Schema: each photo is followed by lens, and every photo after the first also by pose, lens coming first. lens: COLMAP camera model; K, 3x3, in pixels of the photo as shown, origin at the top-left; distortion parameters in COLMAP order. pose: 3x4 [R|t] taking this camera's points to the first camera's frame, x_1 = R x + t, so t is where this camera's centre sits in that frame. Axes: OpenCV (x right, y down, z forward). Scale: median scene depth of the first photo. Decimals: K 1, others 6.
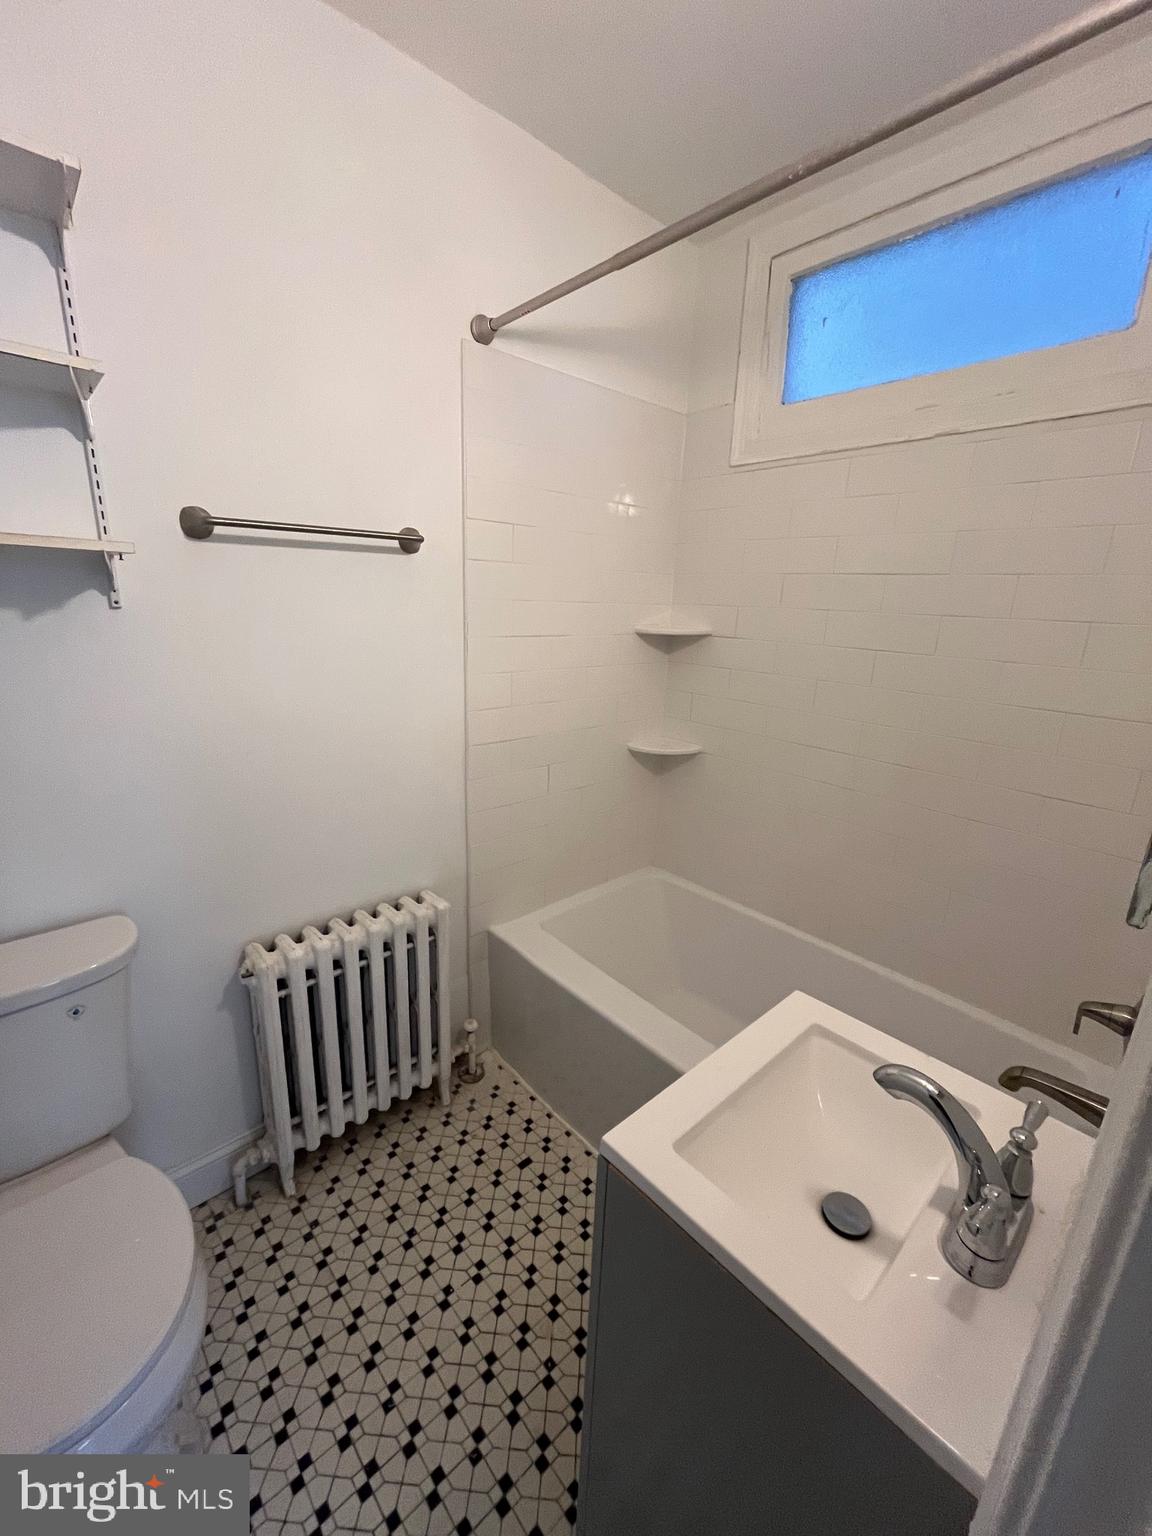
lens RADIAL K [[624.0, 0, 575.4], [0, 624.0, 766.9], [0, 0, 1]] dist [-0.001764, -0.000229]
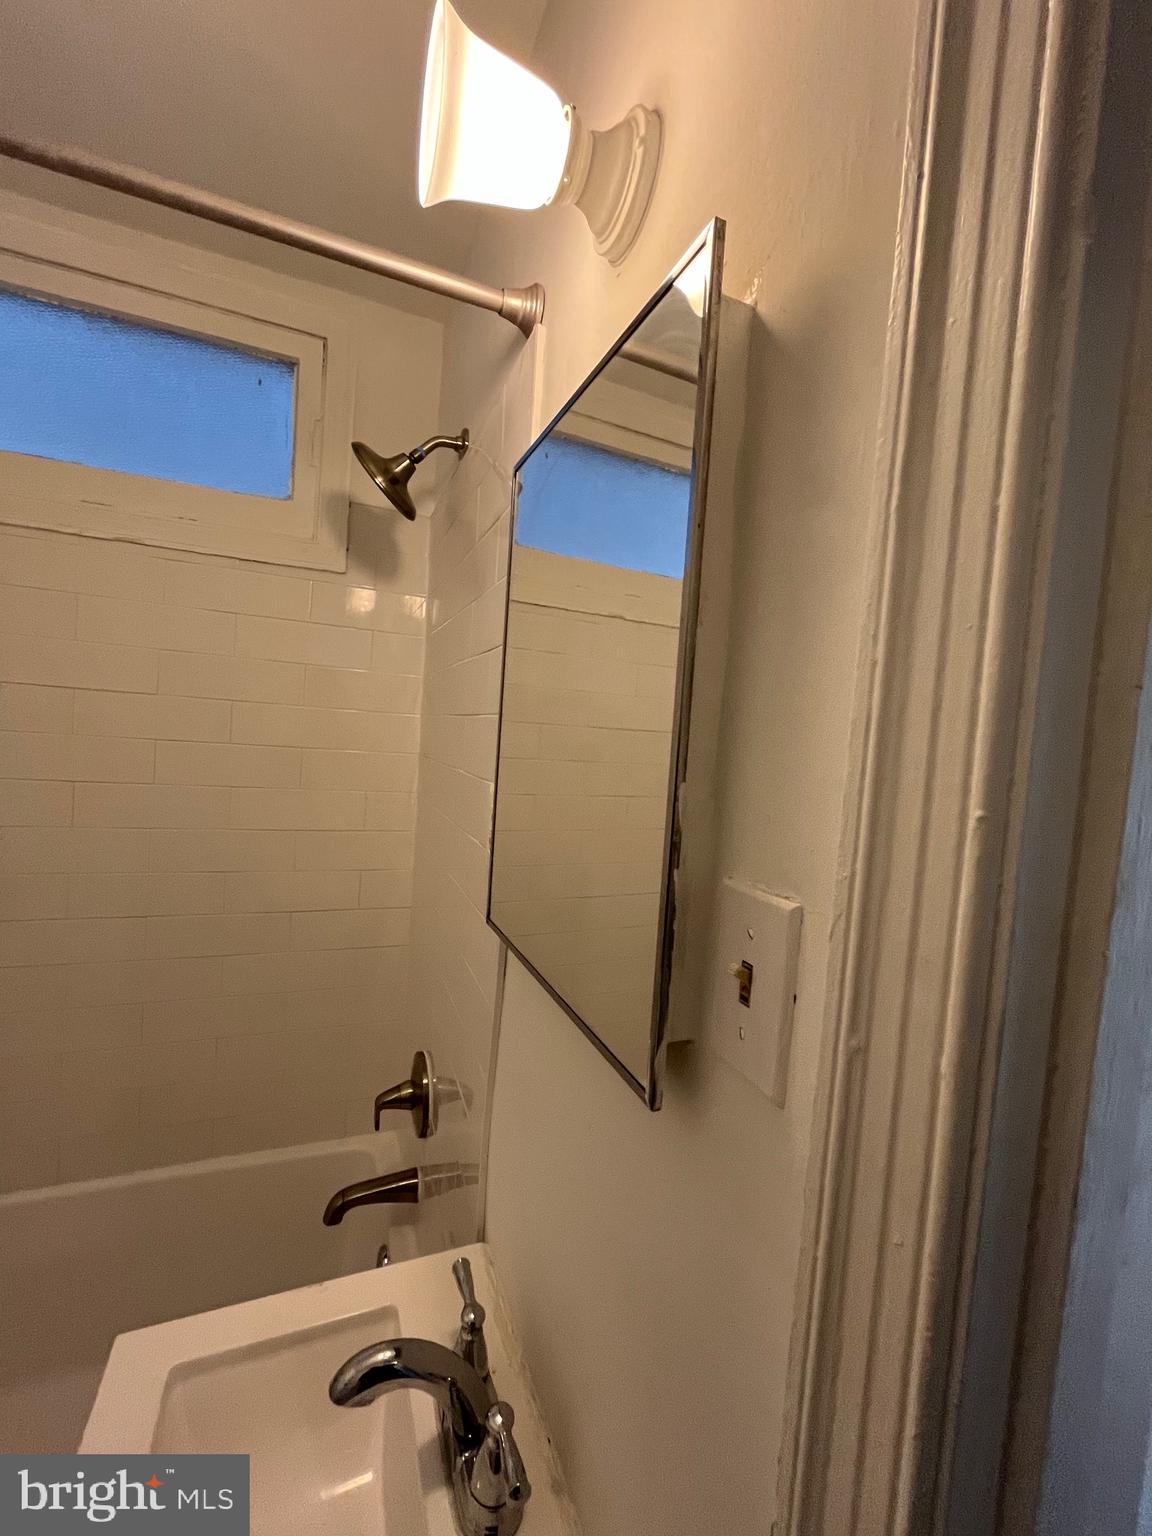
lens RADIAL K [[624.0, 0, 573.8], [0, 624.0, 768.2], [0, 0, 1]] dist [-0.001764, -0.000229]
pose [[0.350339, -0.064648, 0.934389, -0.043175], [0.189757, 0.981826, -0.003217, -0.117794], [-0.917199, 0.178434, 0.356240, 0.198695]]
